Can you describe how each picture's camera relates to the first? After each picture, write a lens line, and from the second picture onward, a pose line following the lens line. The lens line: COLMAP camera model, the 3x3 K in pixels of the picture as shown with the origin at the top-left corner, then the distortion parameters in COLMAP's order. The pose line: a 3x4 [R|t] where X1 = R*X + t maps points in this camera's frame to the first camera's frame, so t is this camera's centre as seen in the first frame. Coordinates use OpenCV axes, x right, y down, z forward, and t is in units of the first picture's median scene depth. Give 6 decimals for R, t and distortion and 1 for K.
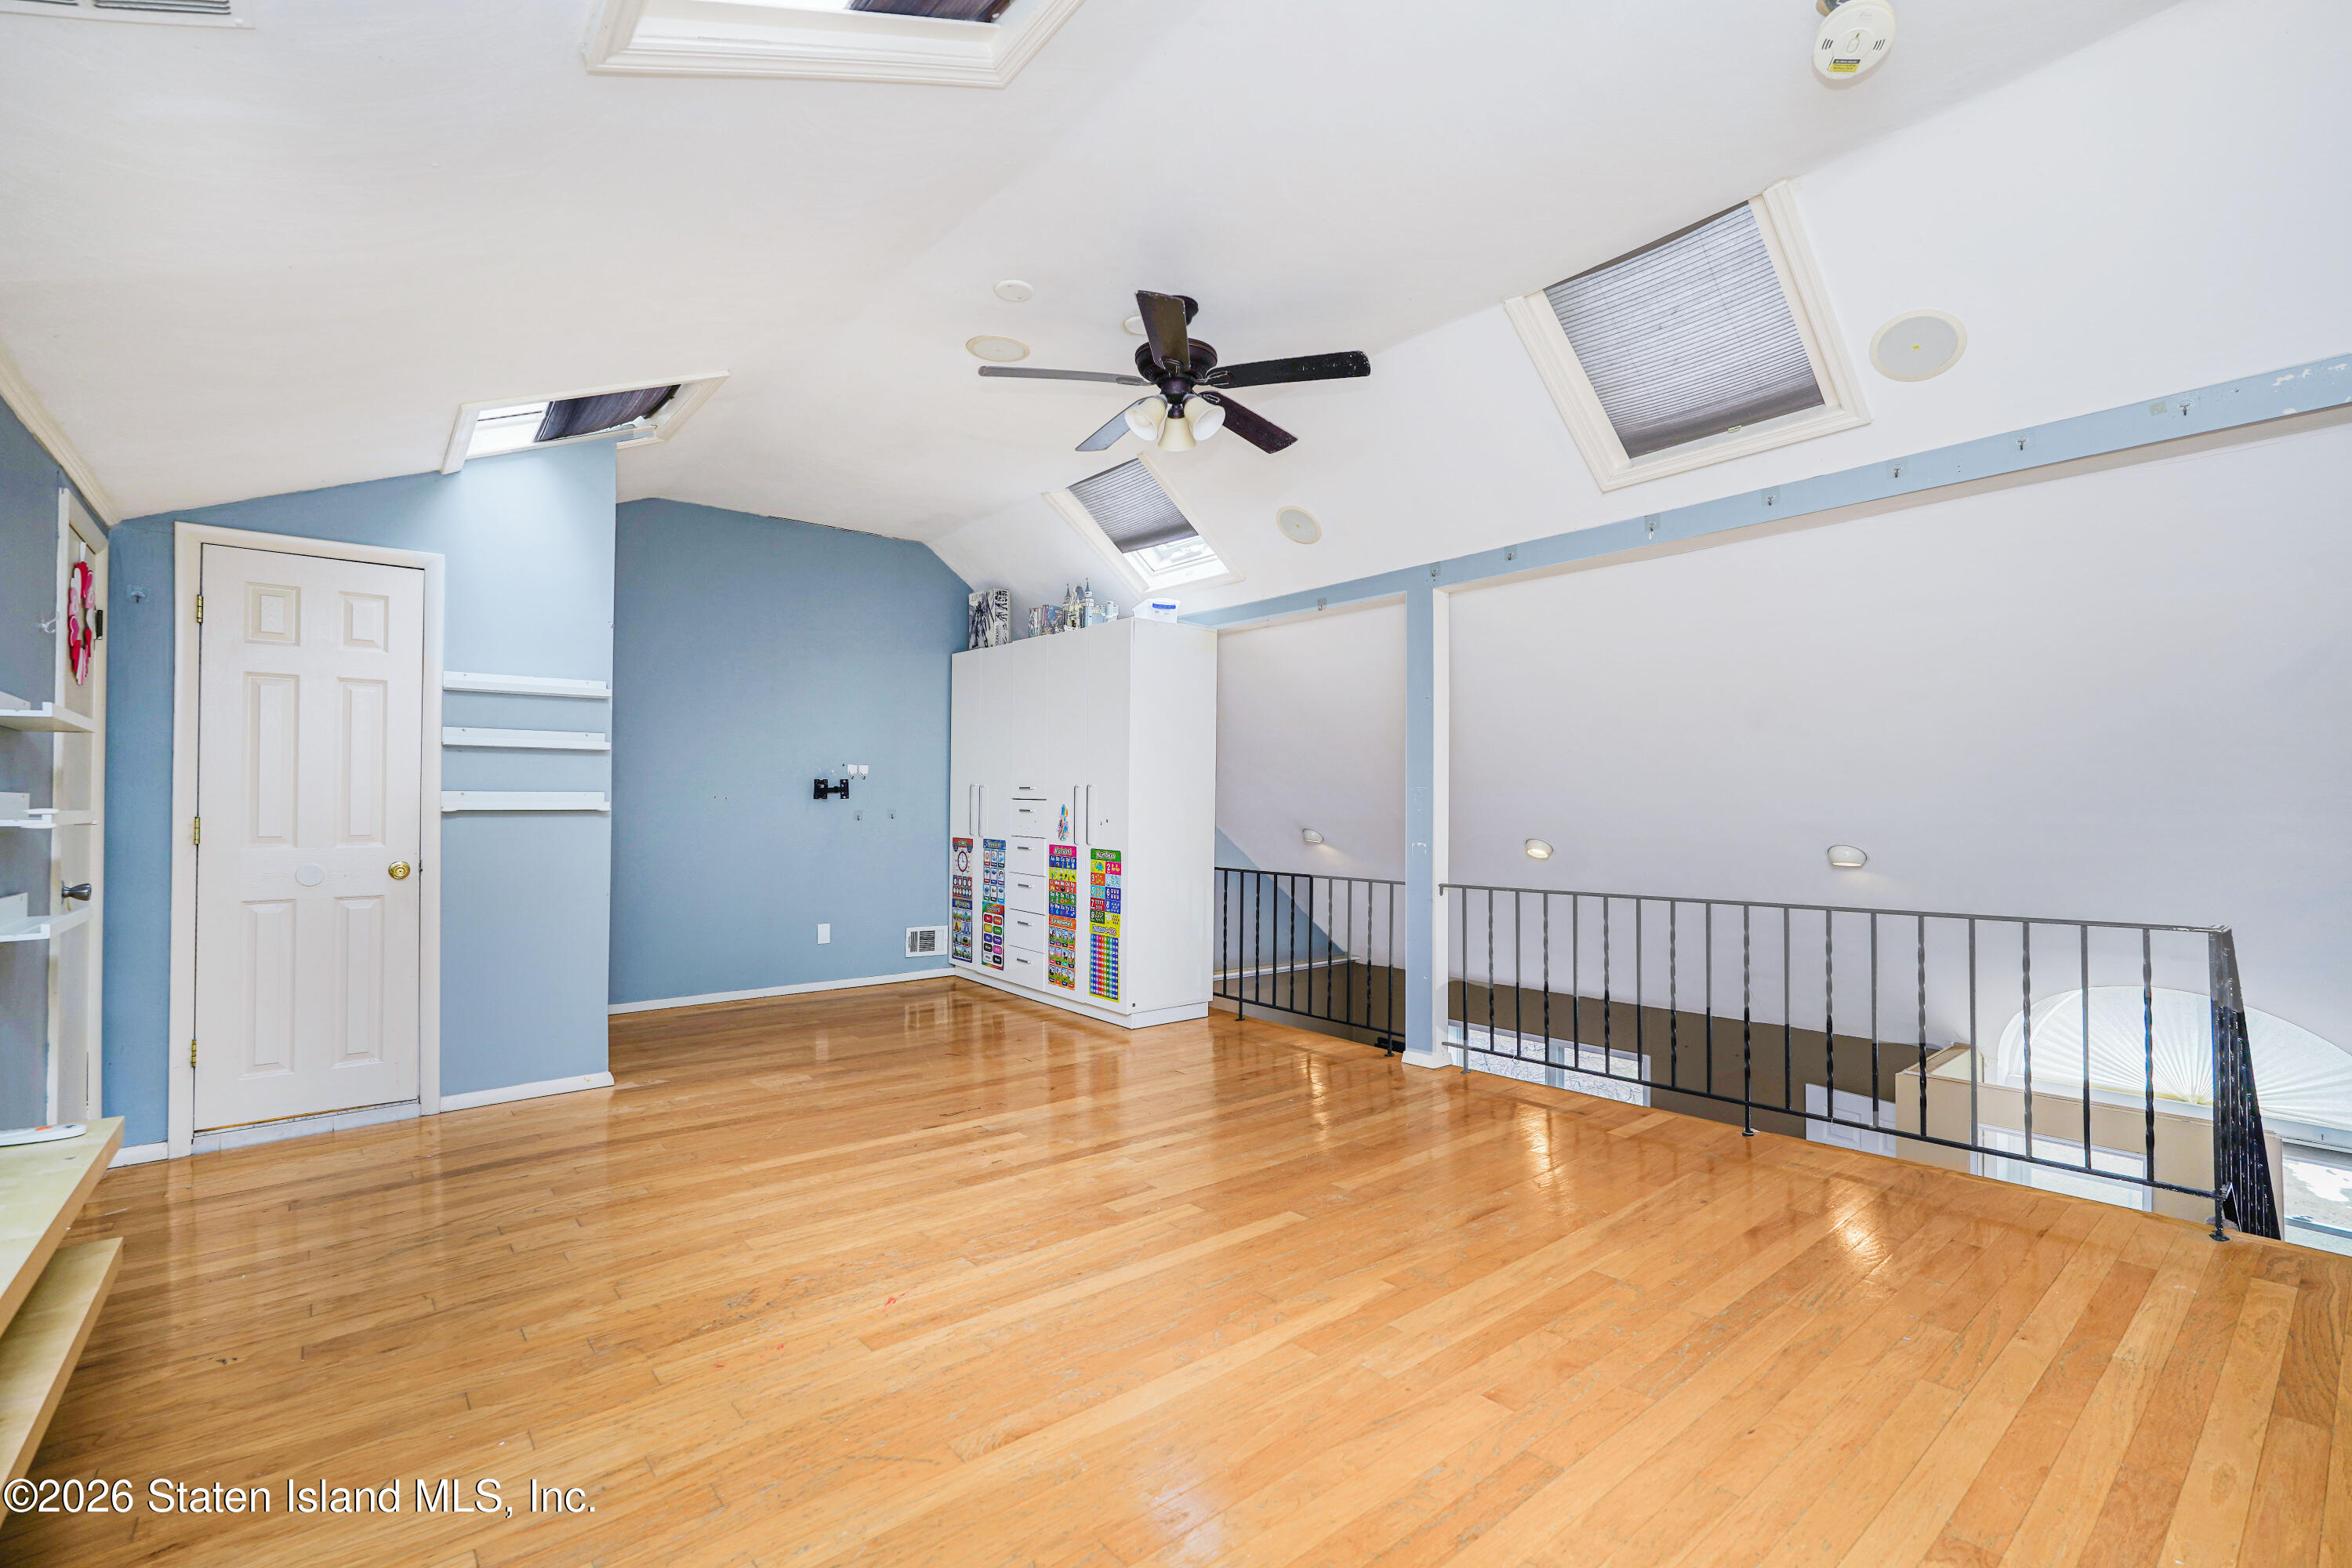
lens RADIAL K [[1028.6, 0, 1174.7], [0, 1028.6, 793.8], [0, 0, 1]] dist [-0.003621, 0.000379]
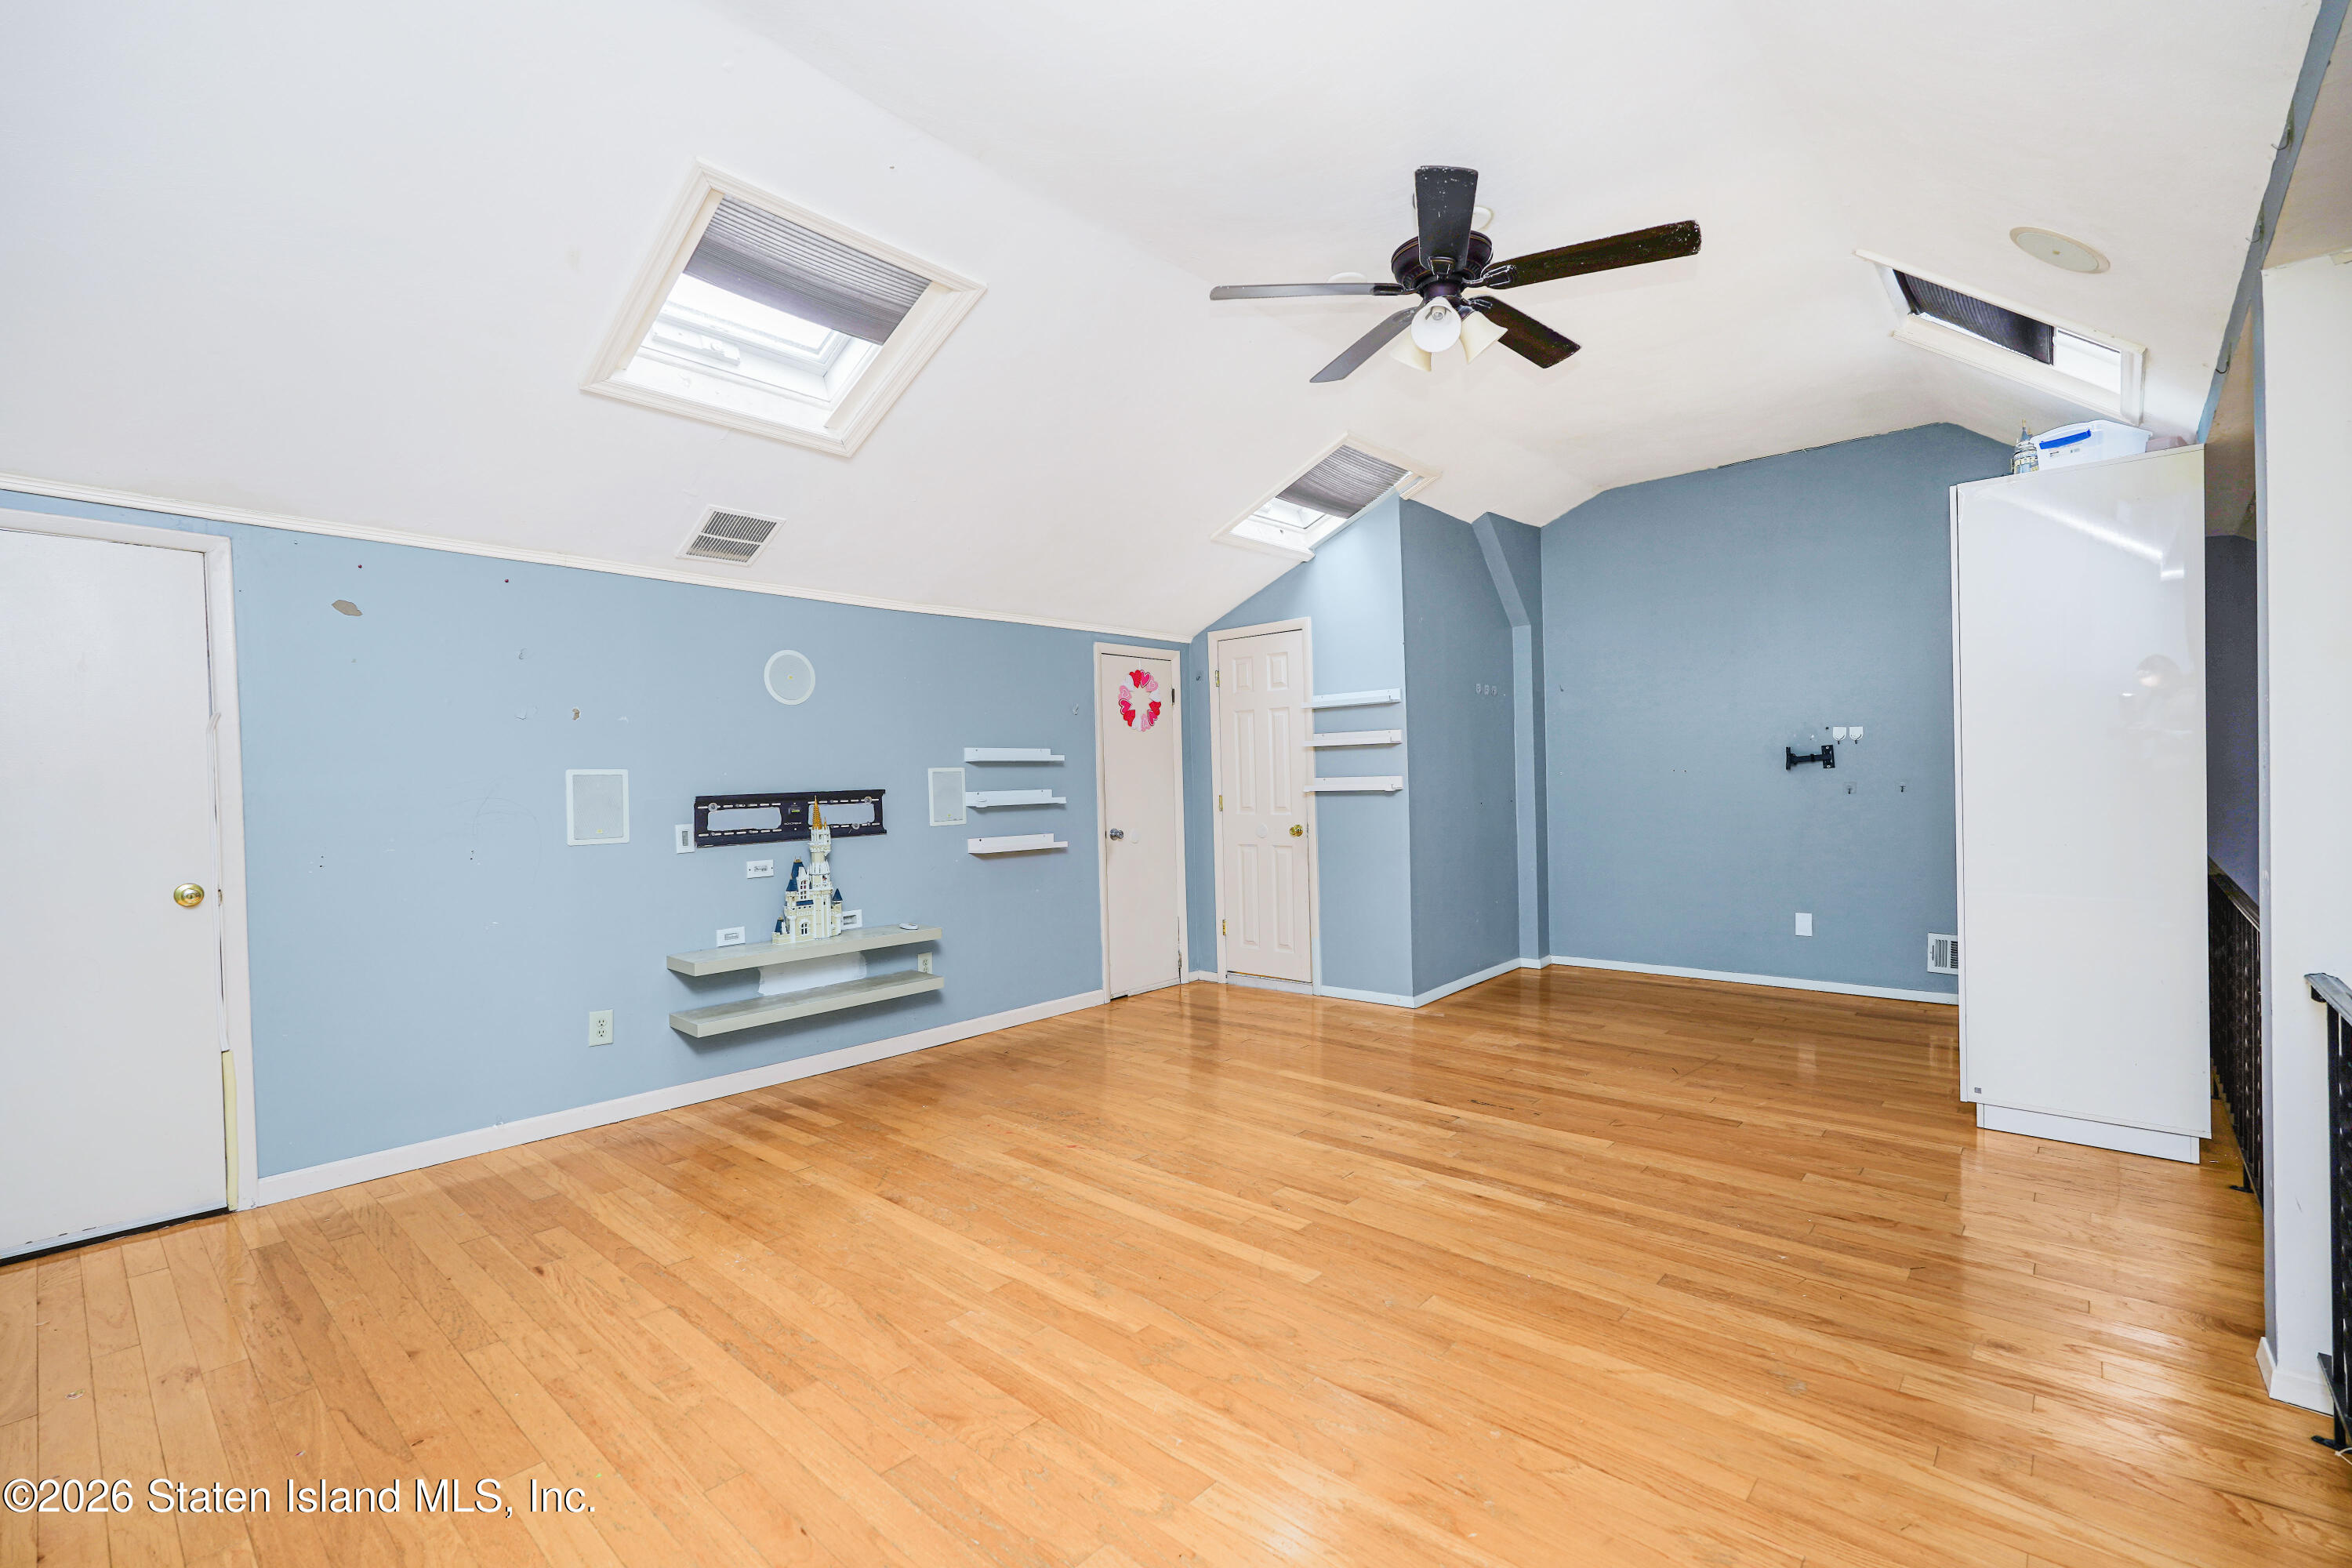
lens RADIAL K [[1028.6, 0, 1173.5], [0, 1028.6, 783.2], [0, 0, 1]] dist [-0.003621, 0.000379]
pose [[0.153375, -0.001019, -0.988168, 0.717593], [0.033719, 0.999423, 0.004203, -0.007861], [0.987593, -0.033965, 0.153321, 0.579137]]
